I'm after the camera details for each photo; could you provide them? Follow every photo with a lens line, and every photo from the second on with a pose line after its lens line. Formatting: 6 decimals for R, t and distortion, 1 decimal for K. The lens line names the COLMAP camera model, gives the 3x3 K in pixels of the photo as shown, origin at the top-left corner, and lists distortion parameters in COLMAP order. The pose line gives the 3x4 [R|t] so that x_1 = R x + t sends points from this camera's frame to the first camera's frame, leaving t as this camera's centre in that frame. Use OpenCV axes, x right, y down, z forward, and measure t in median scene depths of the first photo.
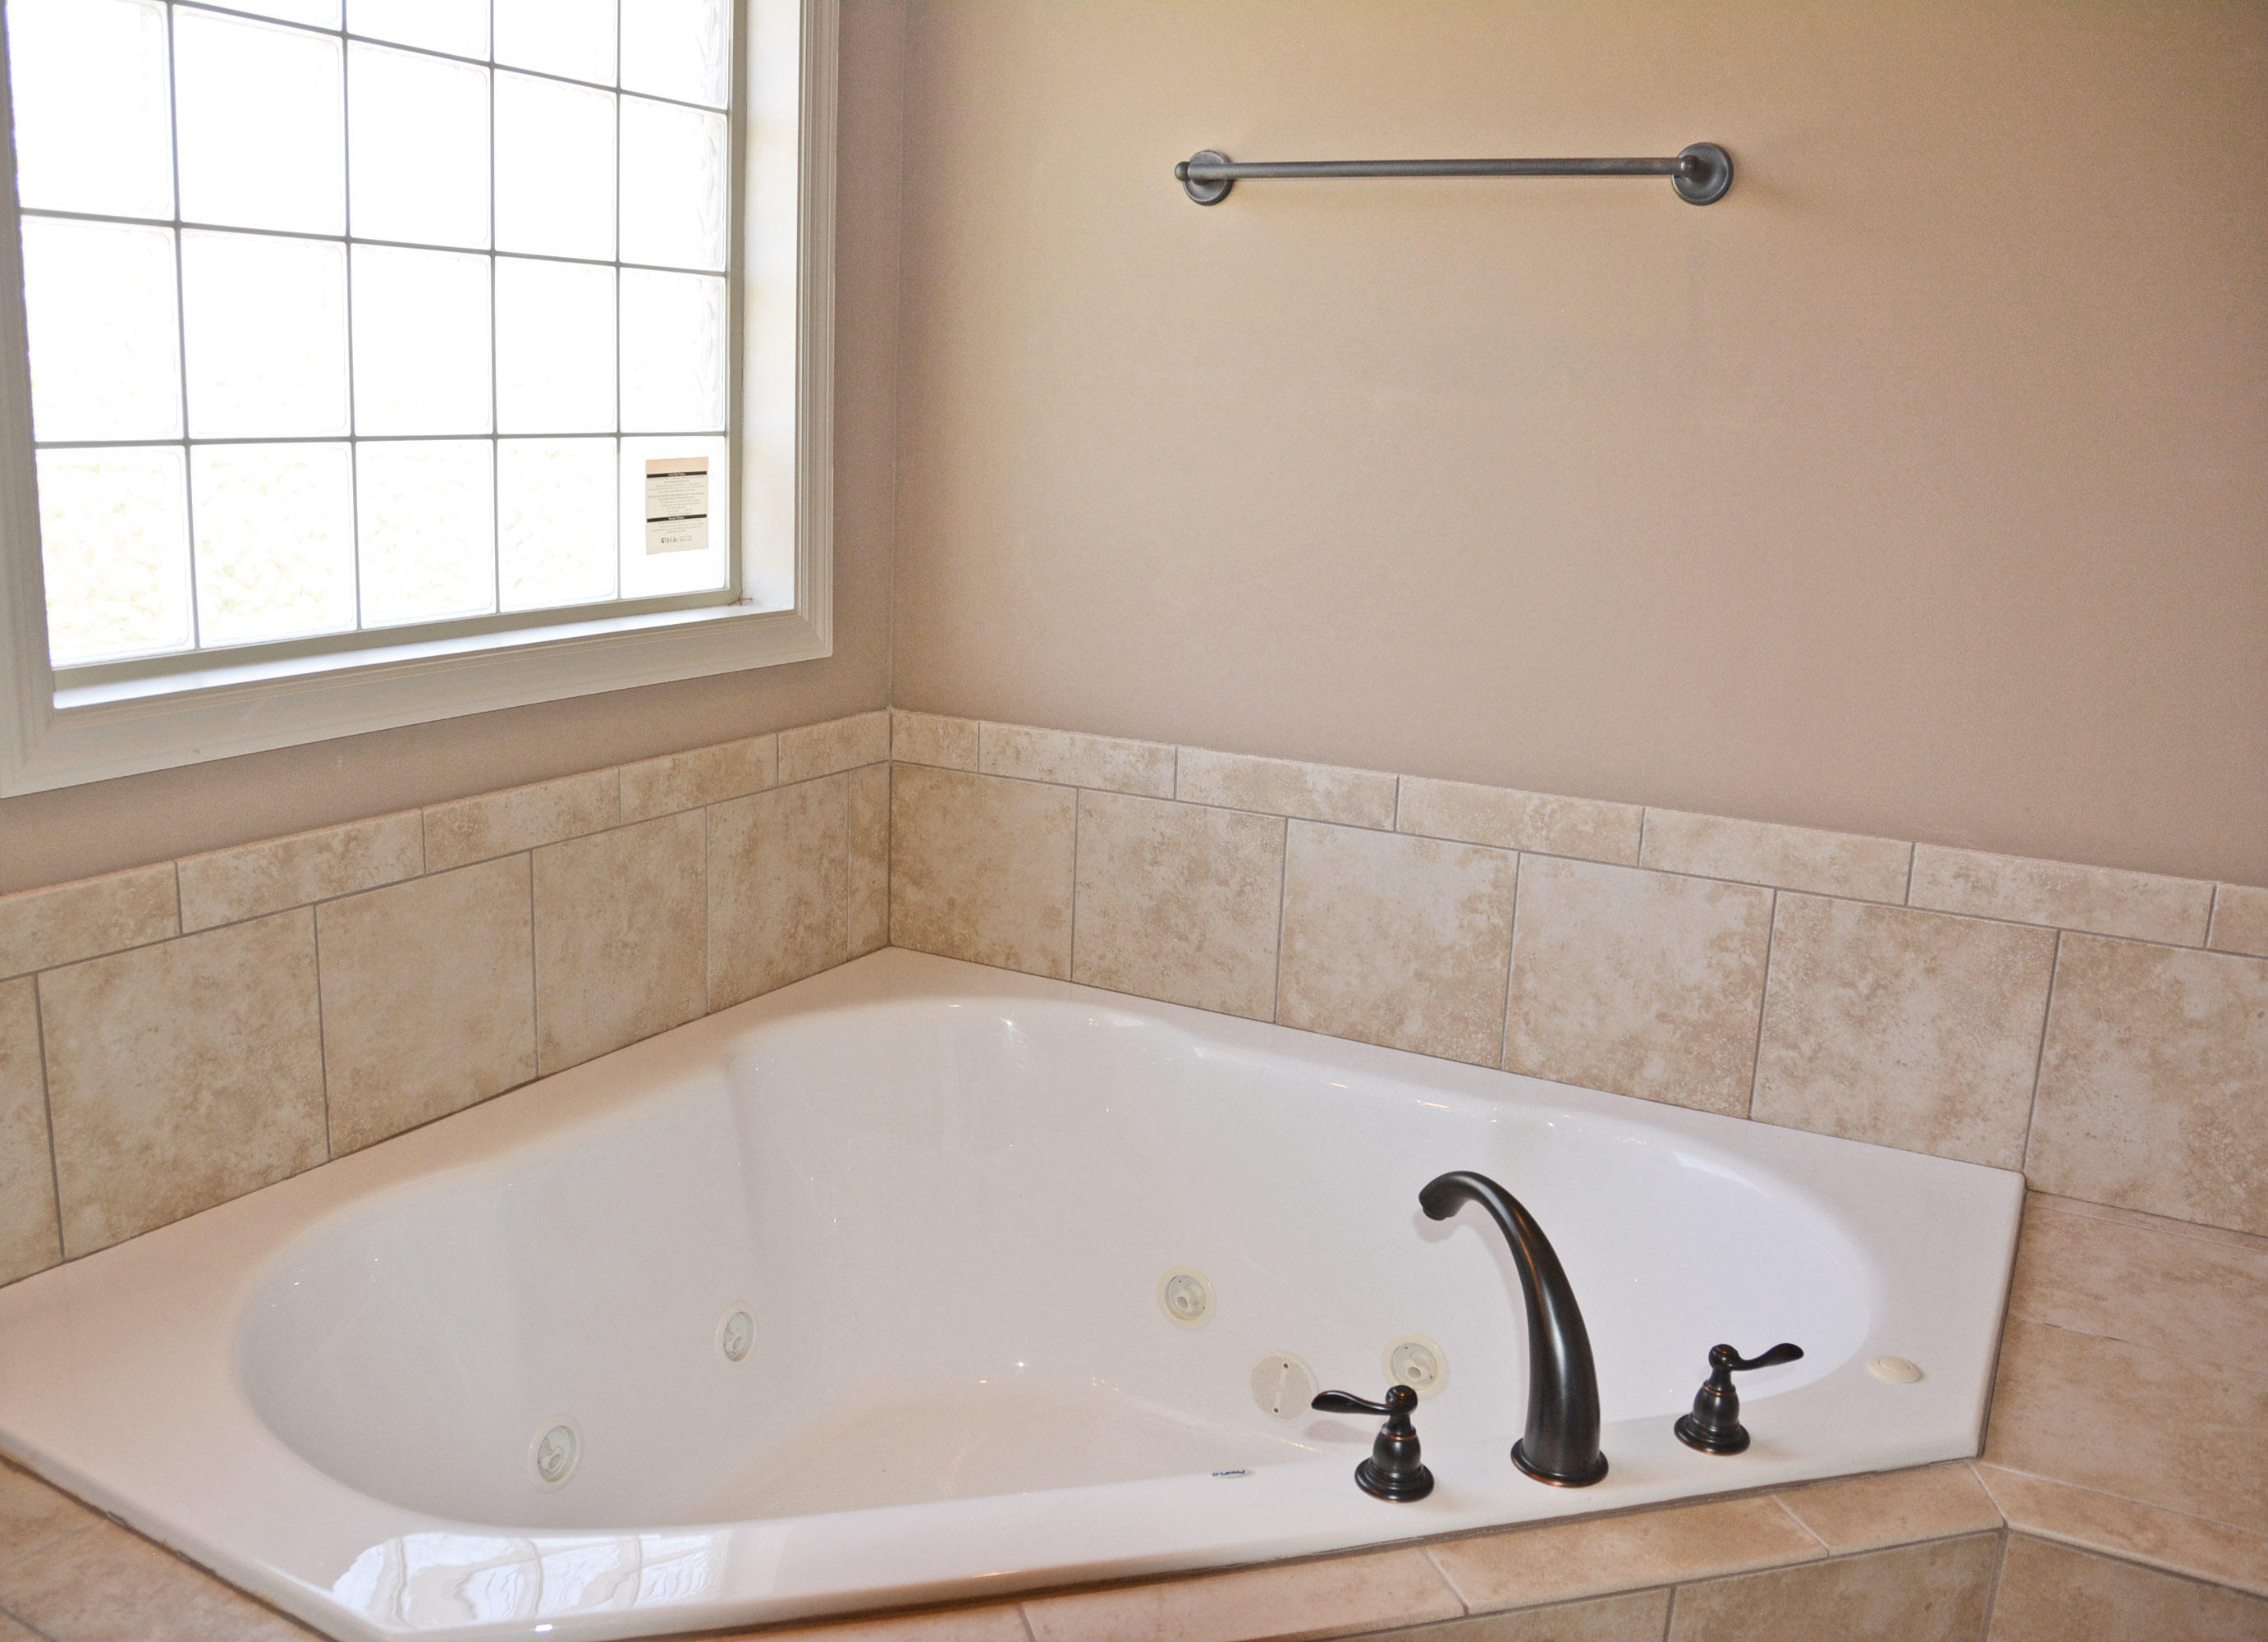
lens RADIAL K [[1551.7, 0, 1131.7], [0, 1551.7, 826.7], [0, 0, 1]] dist [-0.053782, 0.017028]
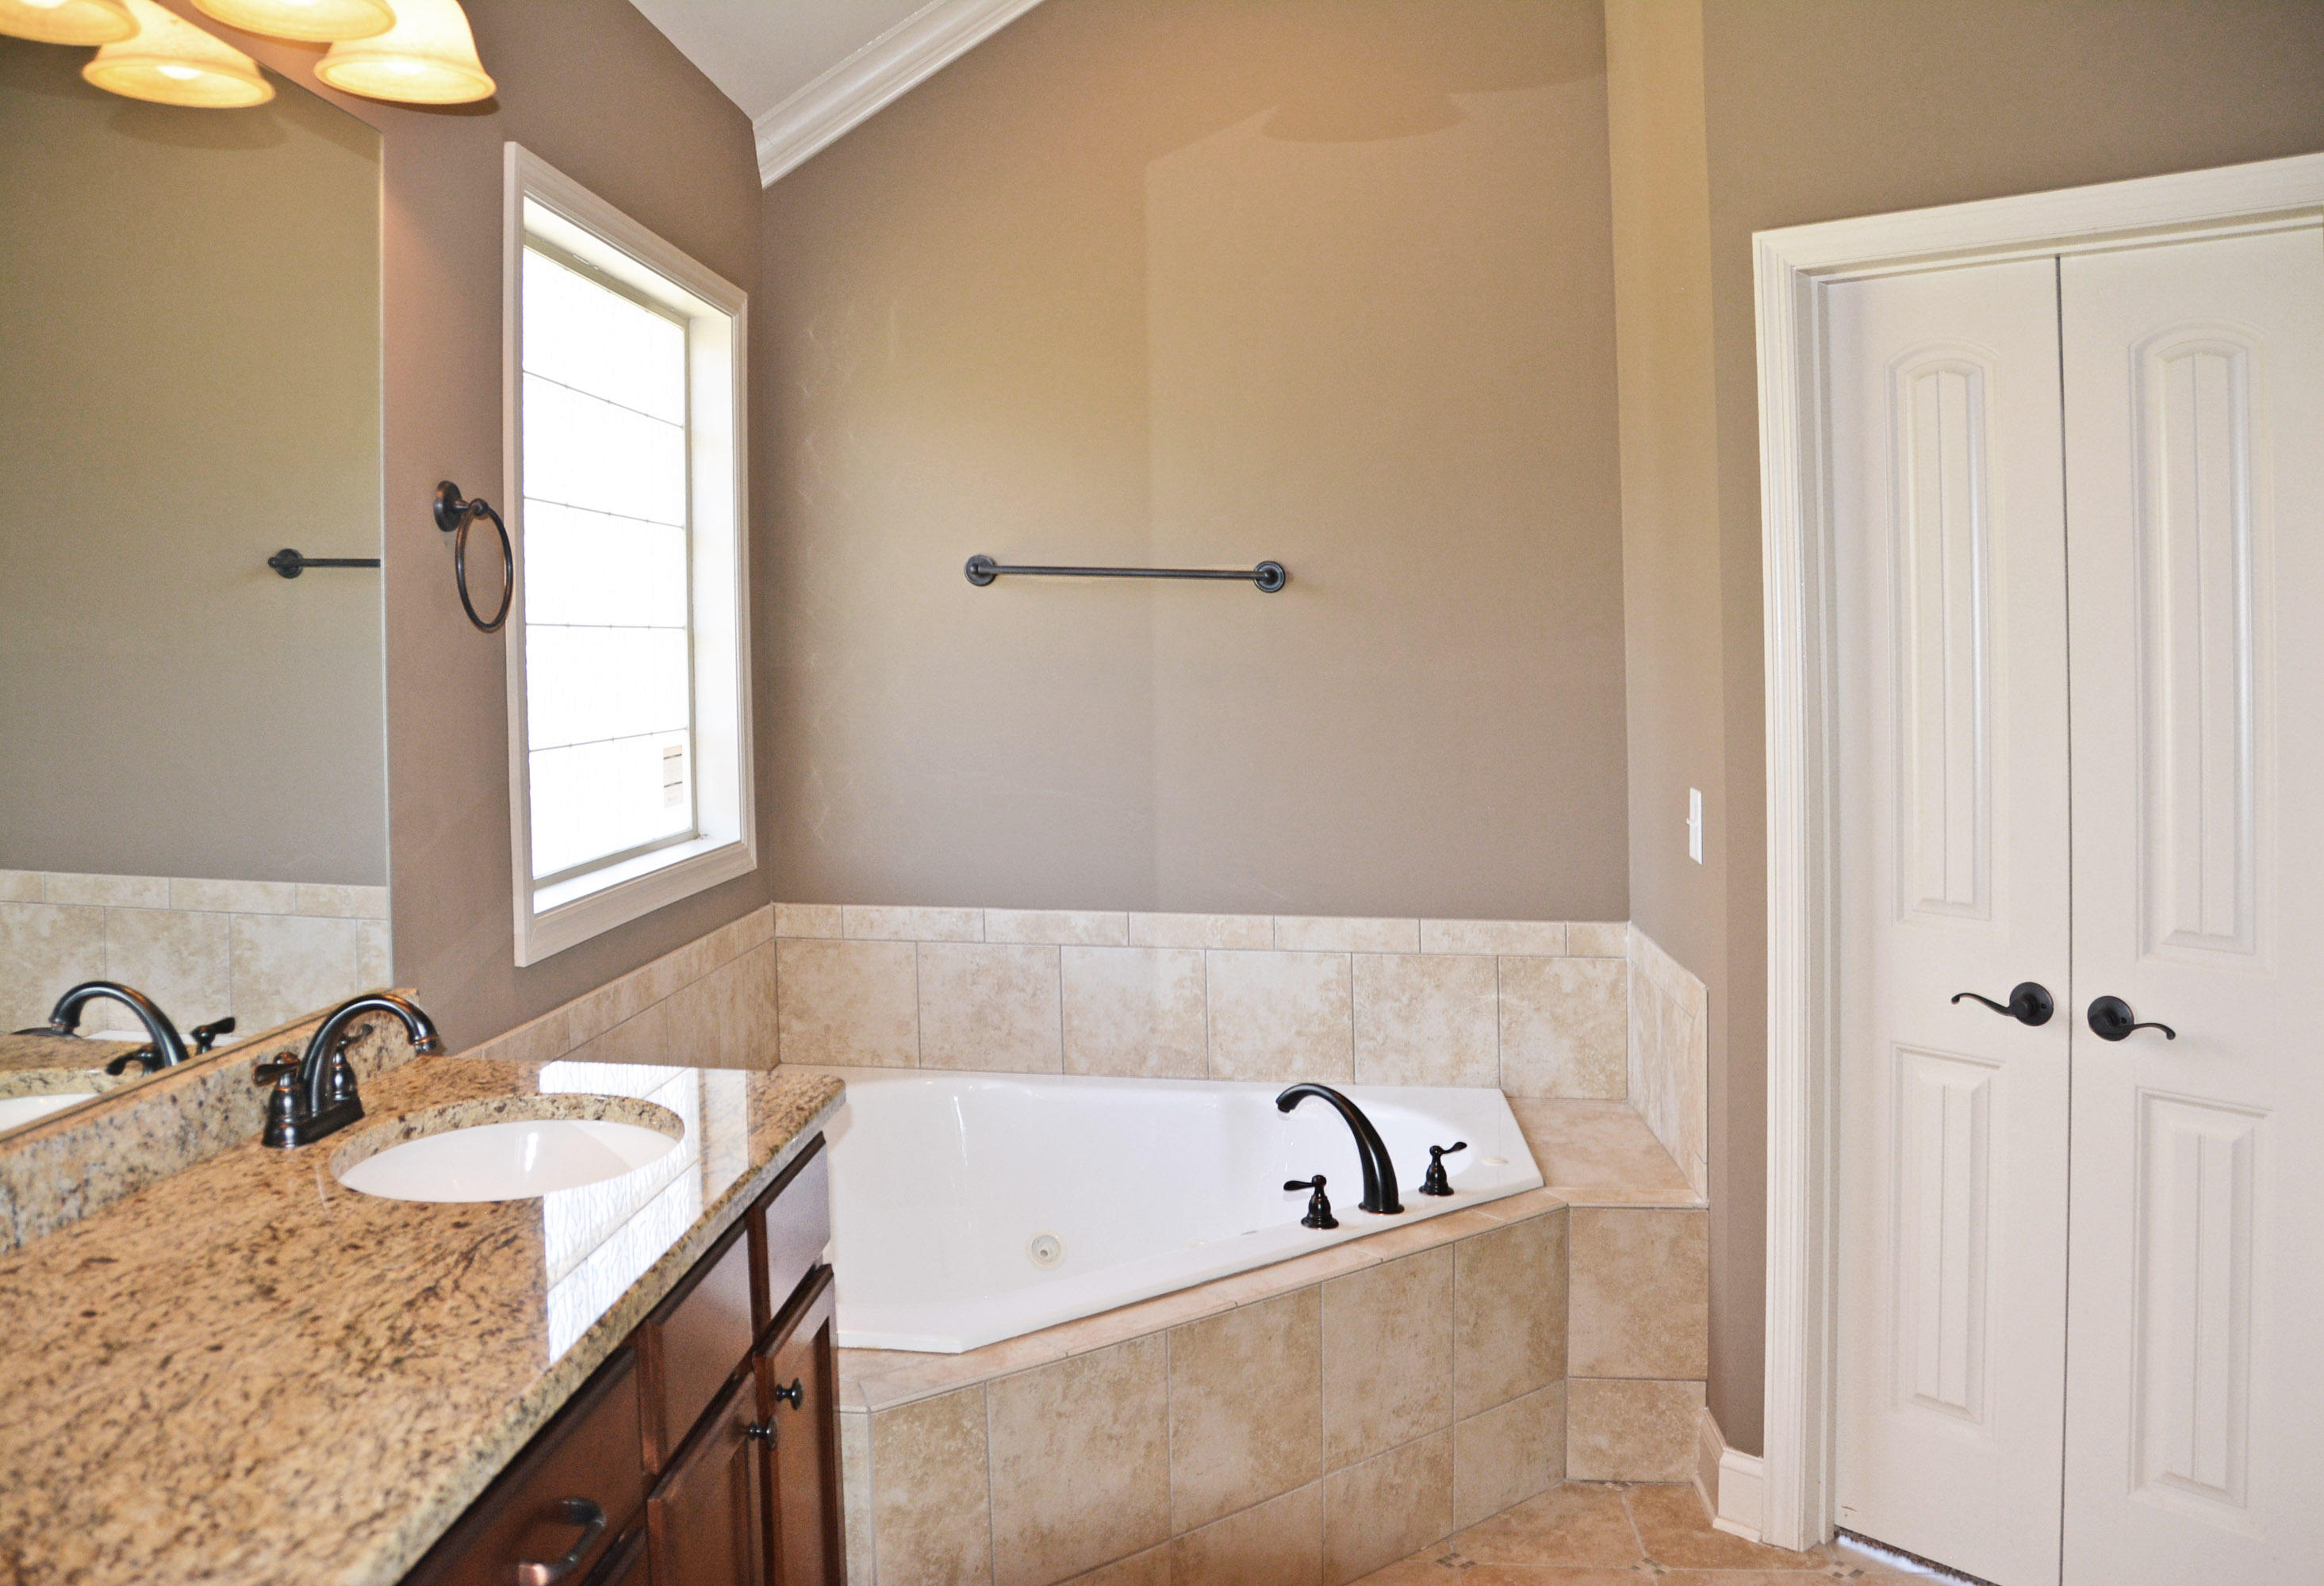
lens RADIAL K [[1049.2, 0, 1160.4], [0, 1049.2, 793.3], [0, 0, 1]] dist [-0.016581, -0.000150]
pose [[0.951877, -0.054524, 0.301592, -0.152065], [0.103513, 0.983417, -0.148918, 0.014785], [-0.288471, 0.172970, 0.941736, -0.132395]]
